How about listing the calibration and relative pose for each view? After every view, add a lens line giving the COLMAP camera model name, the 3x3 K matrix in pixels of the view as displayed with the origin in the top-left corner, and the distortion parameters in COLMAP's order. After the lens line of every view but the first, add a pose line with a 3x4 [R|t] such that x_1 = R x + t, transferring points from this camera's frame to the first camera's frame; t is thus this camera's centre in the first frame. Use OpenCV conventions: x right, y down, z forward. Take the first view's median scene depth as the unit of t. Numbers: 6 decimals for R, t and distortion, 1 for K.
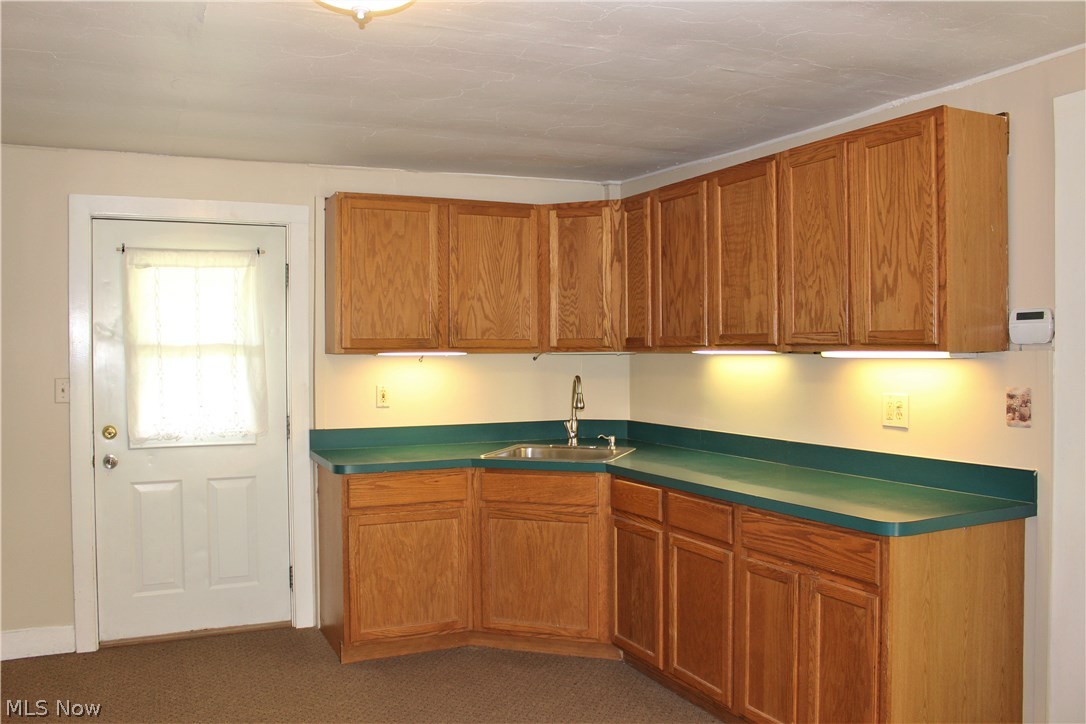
lens RADIAL K [[921.0, 0, 539.0], [0, 921.0, 346.0], [0, 0, 1]] dist [-0.146386, 0.133453]
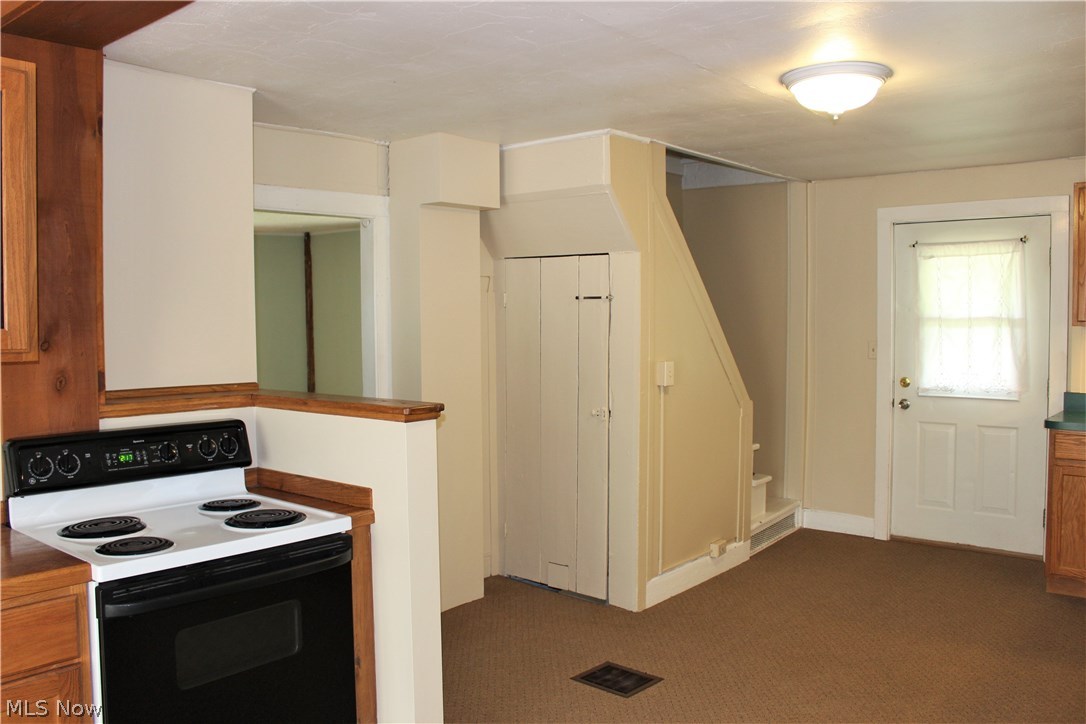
lens RADIAL K [[921.0, 0, 539.0], [0, 921.0, 346.0], [0, 0, 1]] dist [-0.146386, 0.133453]
pose [[0.429042, 0.029518, -0.902802, 0.497408], [-0.000902, 0.999479, 0.032250, -0.001568], [0.903284, -0.013022, 0.428846, -0.076022]]
